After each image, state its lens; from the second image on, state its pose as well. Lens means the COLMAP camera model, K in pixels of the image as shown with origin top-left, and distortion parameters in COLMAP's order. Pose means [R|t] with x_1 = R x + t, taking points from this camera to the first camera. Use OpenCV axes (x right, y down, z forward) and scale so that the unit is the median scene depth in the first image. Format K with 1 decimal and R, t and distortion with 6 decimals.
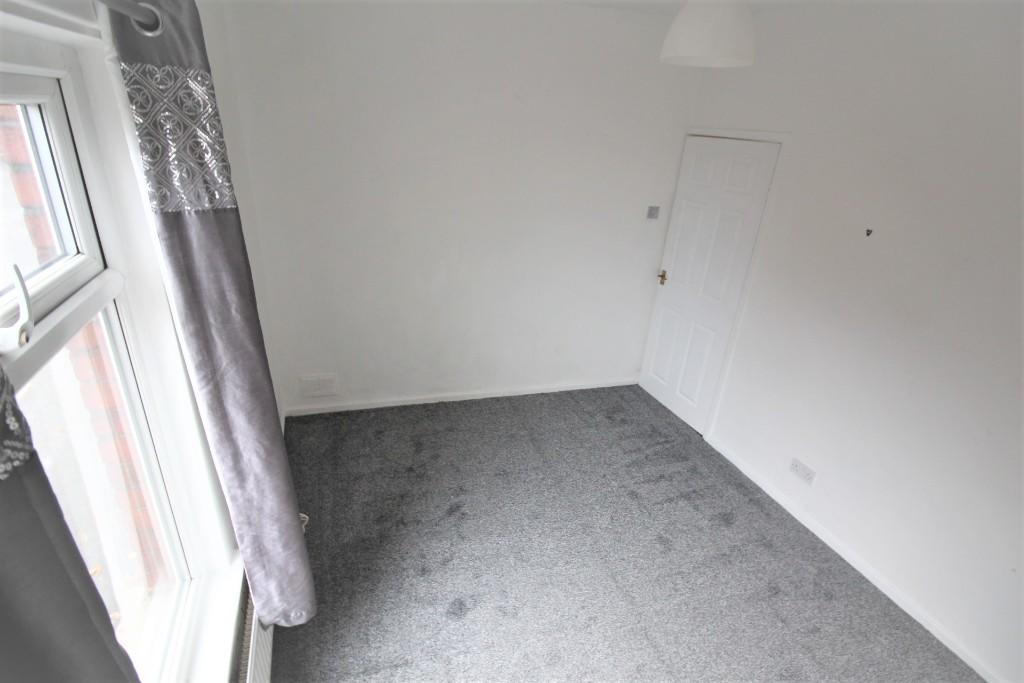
lens RADIAL K [[482.3, 0, 505.6], [0, 482.3, 338.9], [0, 0, 1]] dist [-0.025351, -0.000329]
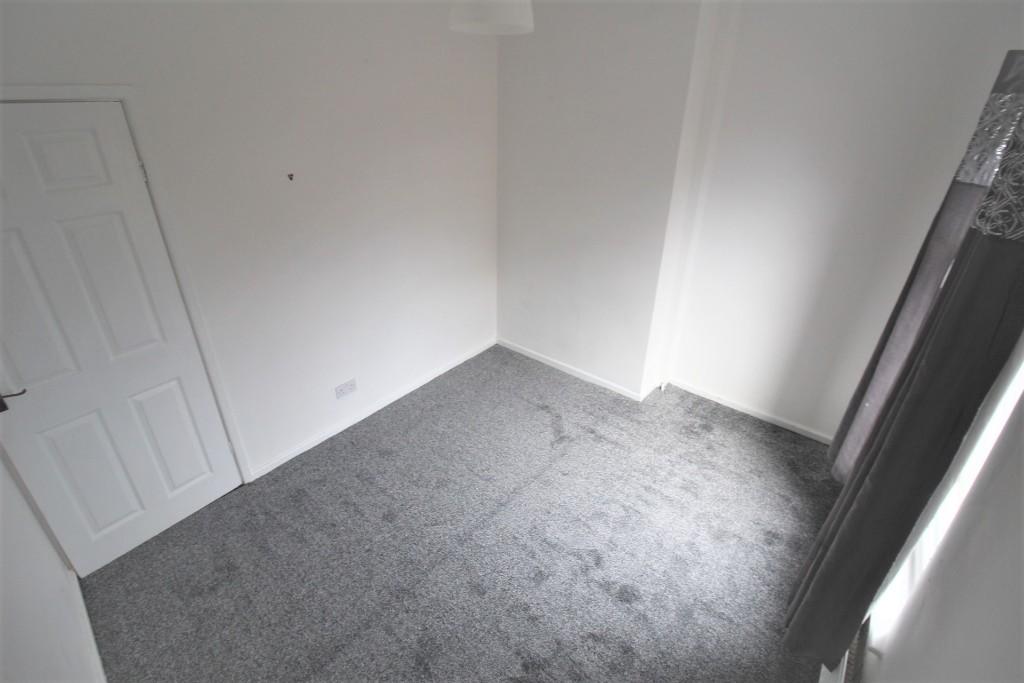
lens RADIAL K [[482.3, 0, 505.6], [0, 482.3, 338.9], [0, 0, 1]] dist [-0.025351, -0.000329]
pose [[-0.536451, -0.439070, 0.720720, -0.420860], [0.301653, 0.697825, 0.649650, -0.510454], [-0.788179, 0.565913, -0.241903, 1.057195]]
